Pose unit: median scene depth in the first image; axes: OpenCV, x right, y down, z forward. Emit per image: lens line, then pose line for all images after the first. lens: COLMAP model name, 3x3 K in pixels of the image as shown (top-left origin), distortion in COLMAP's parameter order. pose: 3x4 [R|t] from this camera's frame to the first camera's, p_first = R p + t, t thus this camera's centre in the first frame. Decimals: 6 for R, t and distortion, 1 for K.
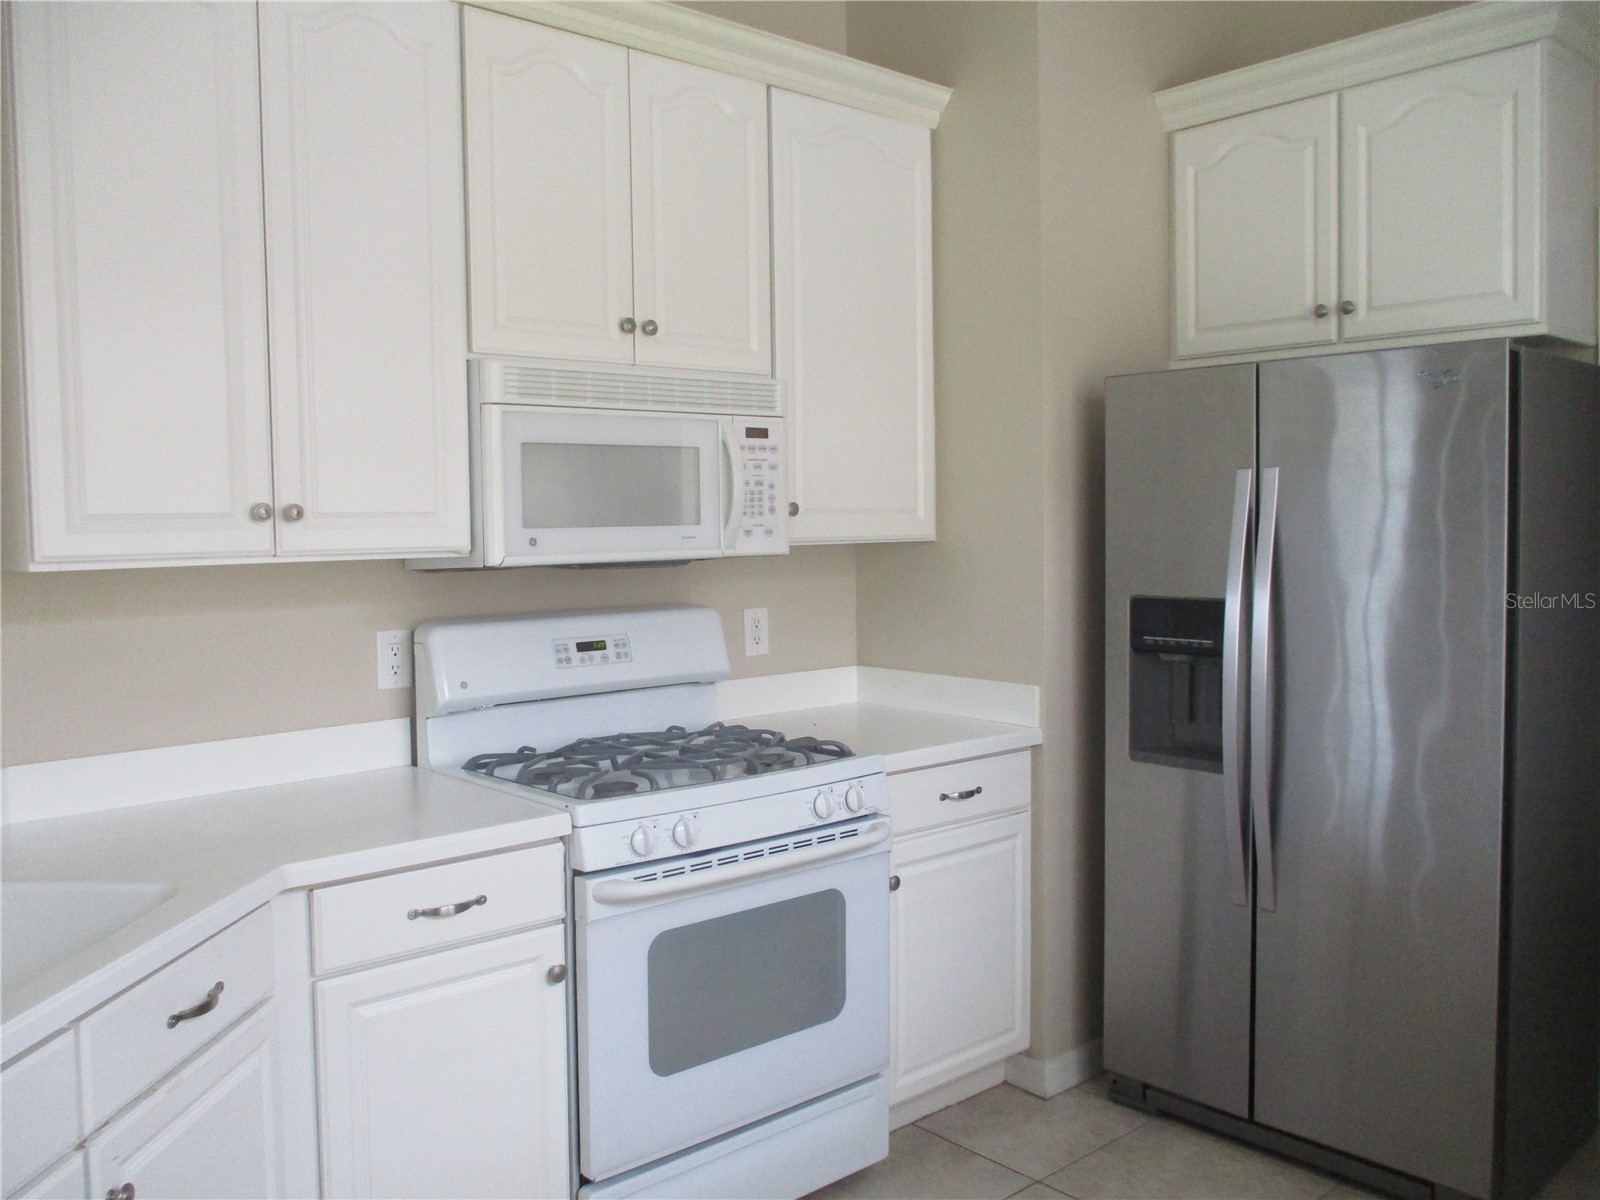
lens RADIAL K [[1332.6, 0, 800.0], [0, 1332.6, 600.0], [0, 0, 1]] dist [-0.040889, 0.016700]
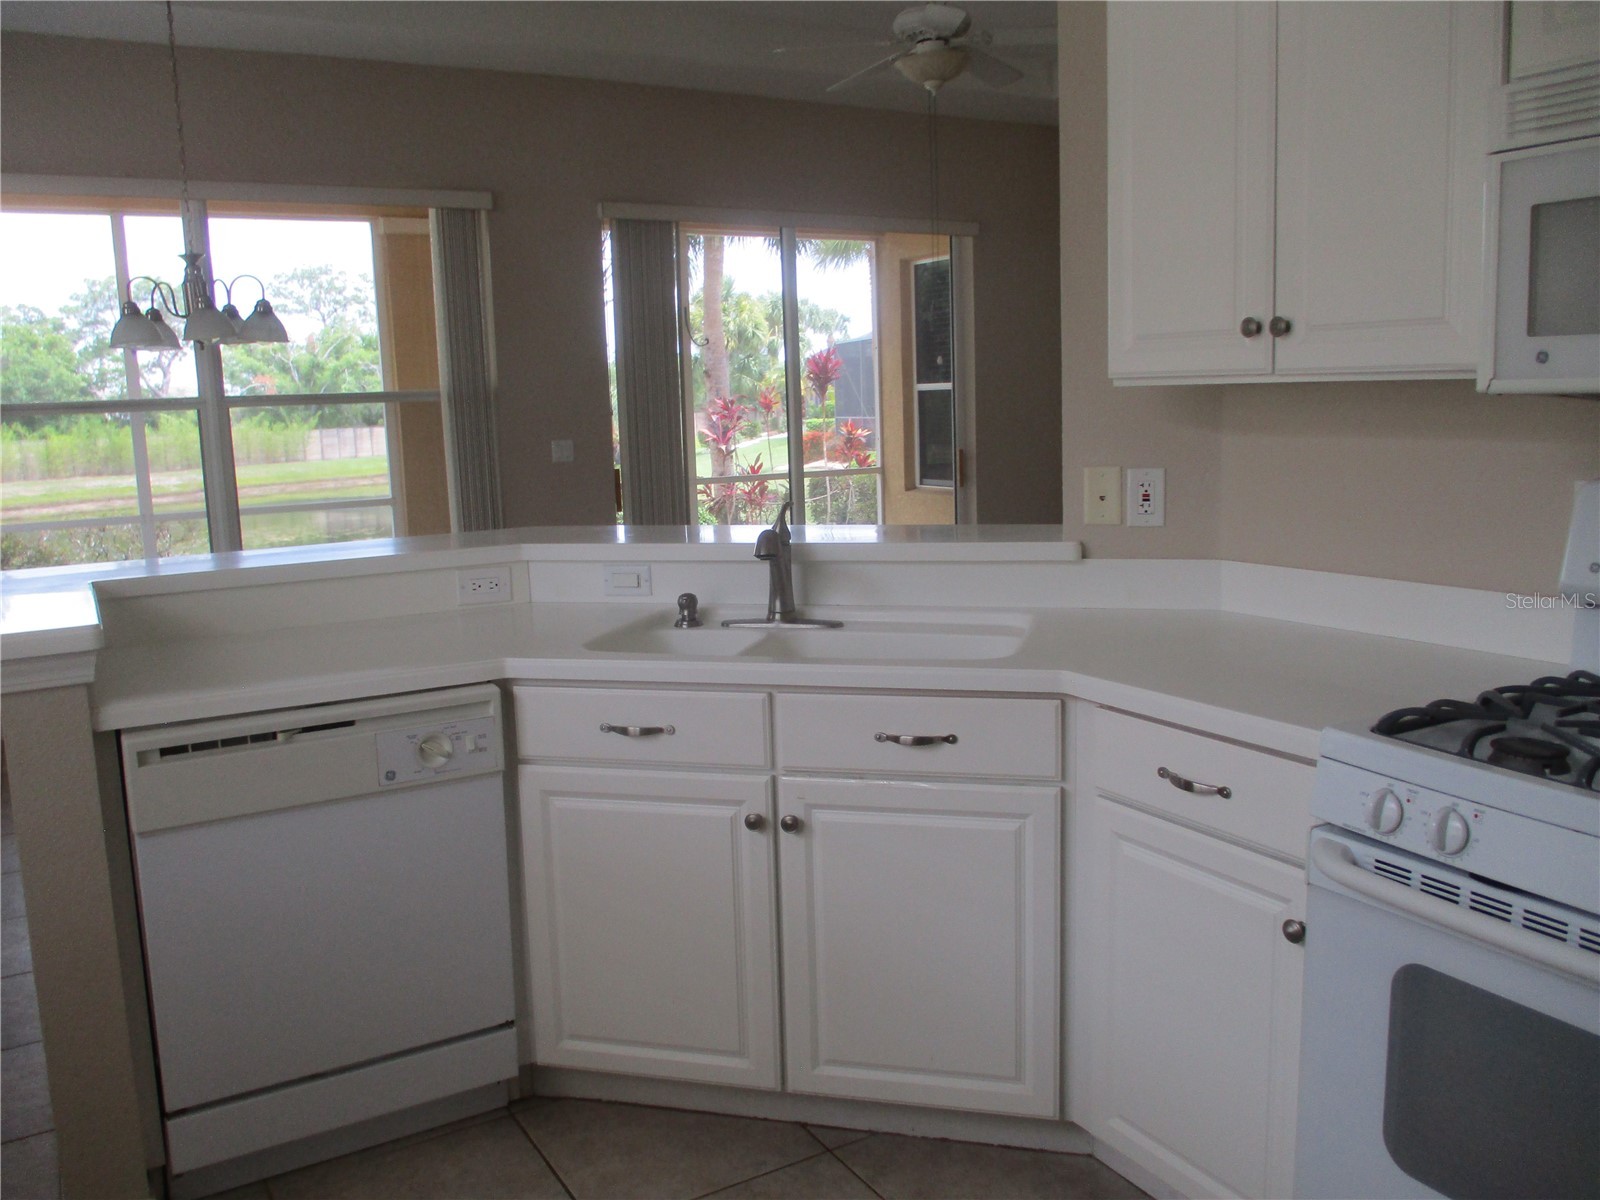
lens RADIAL K [[1332.6, 0, 800.0], [0, 1332.6, 600.0], [0, 0, 1]] dist [-0.040889, 0.016700]
pose [[-0.196840, 0.175060, -0.964680, 0.457794], [-0.026401, 0.982627, 0.183704, -0.031036], [0.980080, 0.061629, -0.188798, 0.675221]]
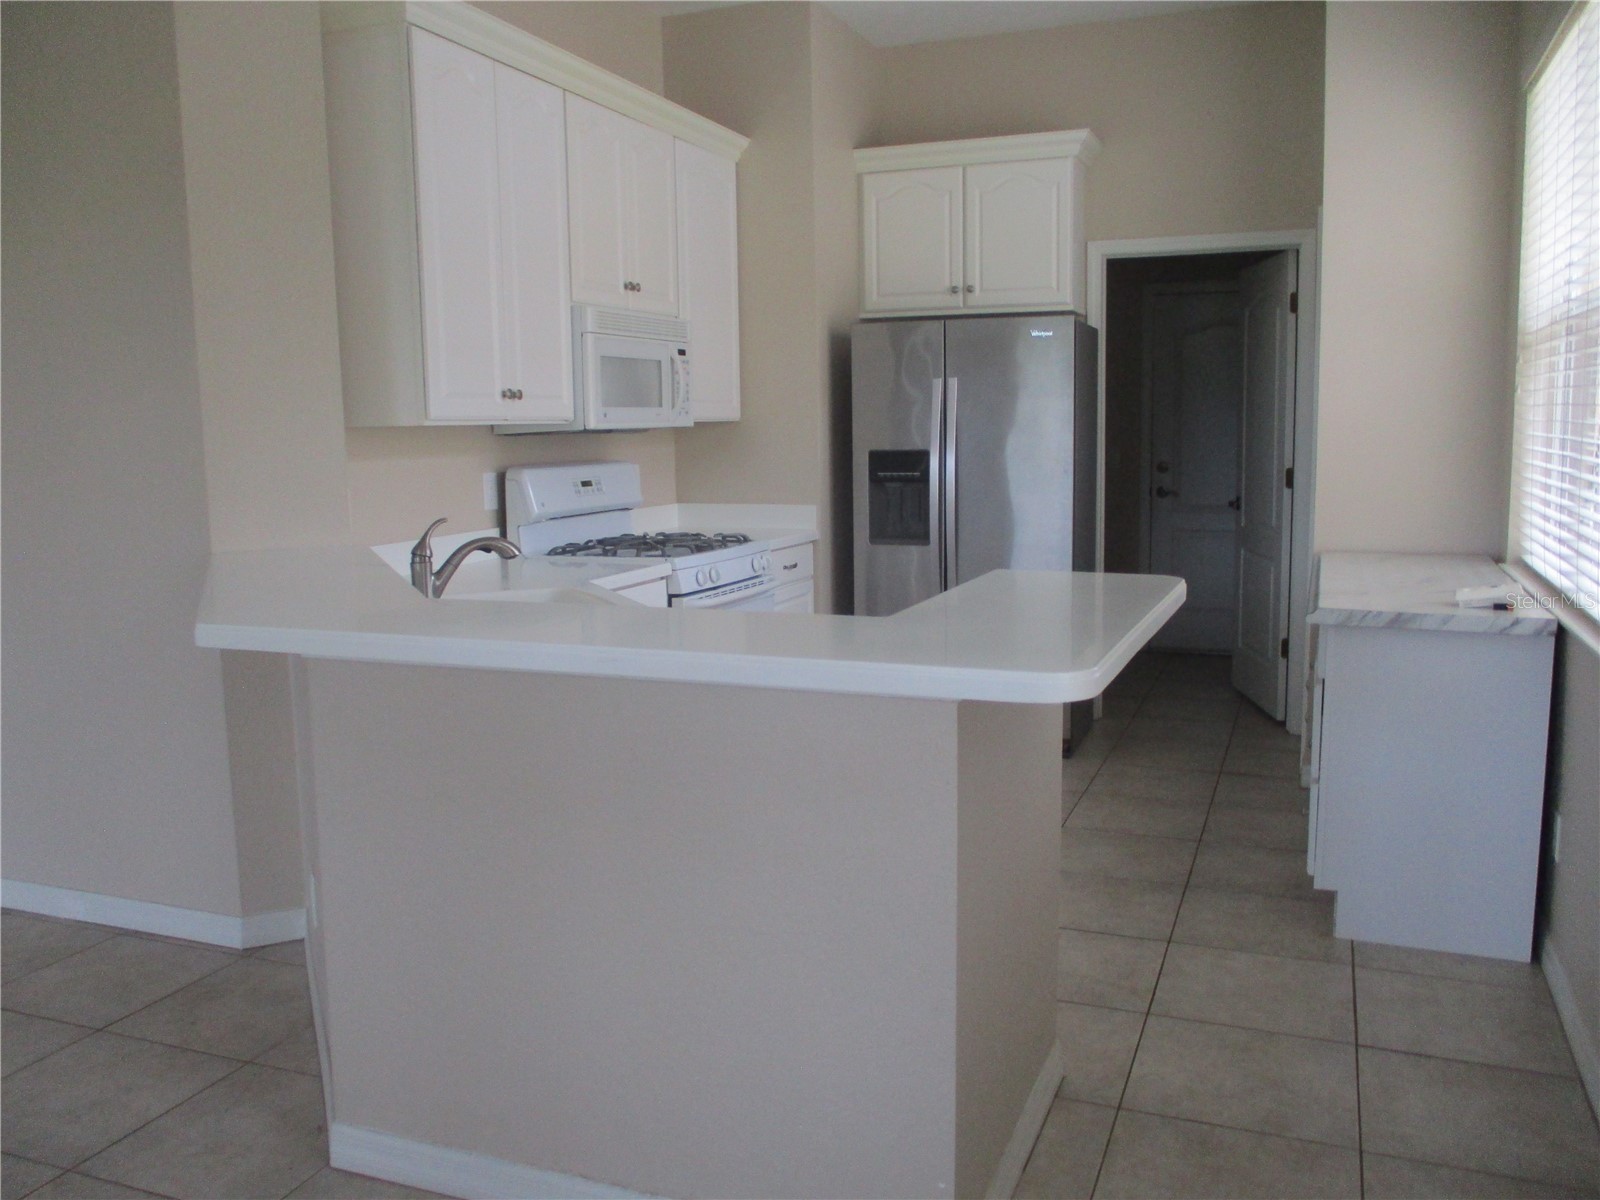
lens RADIAL K [[1332.6, 0, 800.0], [0, 1332.6, 600.0], [0, 0, 1]] dist [-0.040889, 0.016700]
pose [[0.892587, -0.058739, 0.447032, -0.659817], [0.029017, 0.996906, 0.073053, 0.065711], [-0.449940, -0.052235, 0.891530, -0.560674]]
